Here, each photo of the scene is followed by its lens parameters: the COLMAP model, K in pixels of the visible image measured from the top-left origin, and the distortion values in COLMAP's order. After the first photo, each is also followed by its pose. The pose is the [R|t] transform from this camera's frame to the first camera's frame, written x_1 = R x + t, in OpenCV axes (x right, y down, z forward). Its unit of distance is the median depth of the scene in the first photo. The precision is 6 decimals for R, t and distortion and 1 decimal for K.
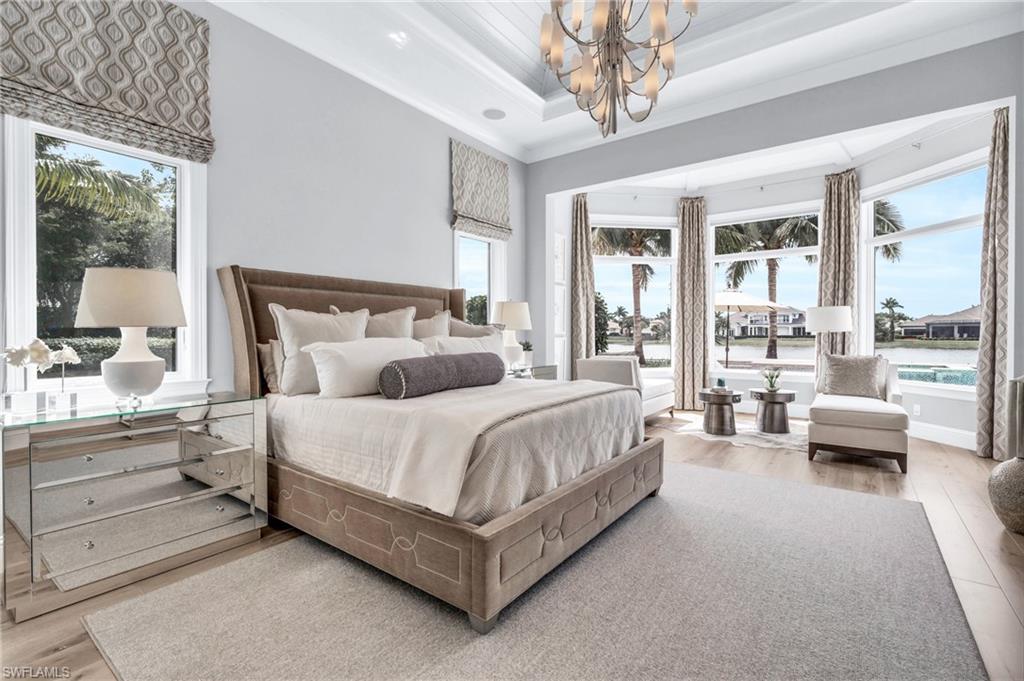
lens RADIAL K [[467.3, 0, 511.3], [0, 467.3, 338.3], [0, 0, 1]] dist [-0.005801, 0.001867]
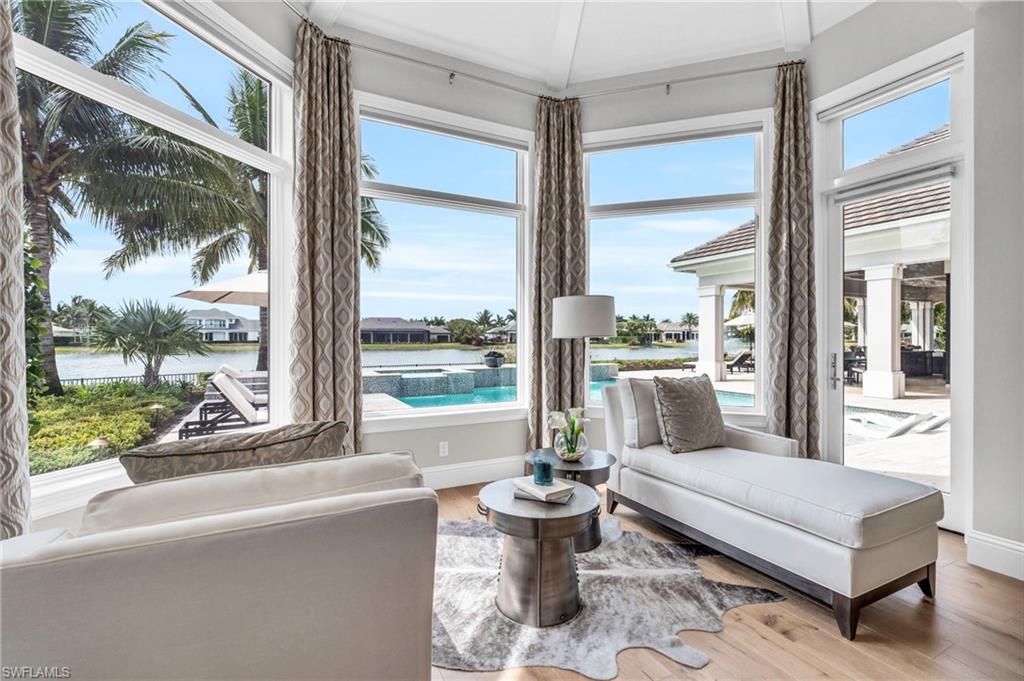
lens RADIAL K [[467.3, 0, 518.3], [0, 467.3, 337.9], [0, 0, 1]] dist [-0.005801, 0.001867]
pose [[0.450747, 0.001363, 0.892651, 0.025445], [0.009962, 0.999929, -0.006558, -0.002920], [-0.892596, 0.011849, 0.450701, 0.210608]]
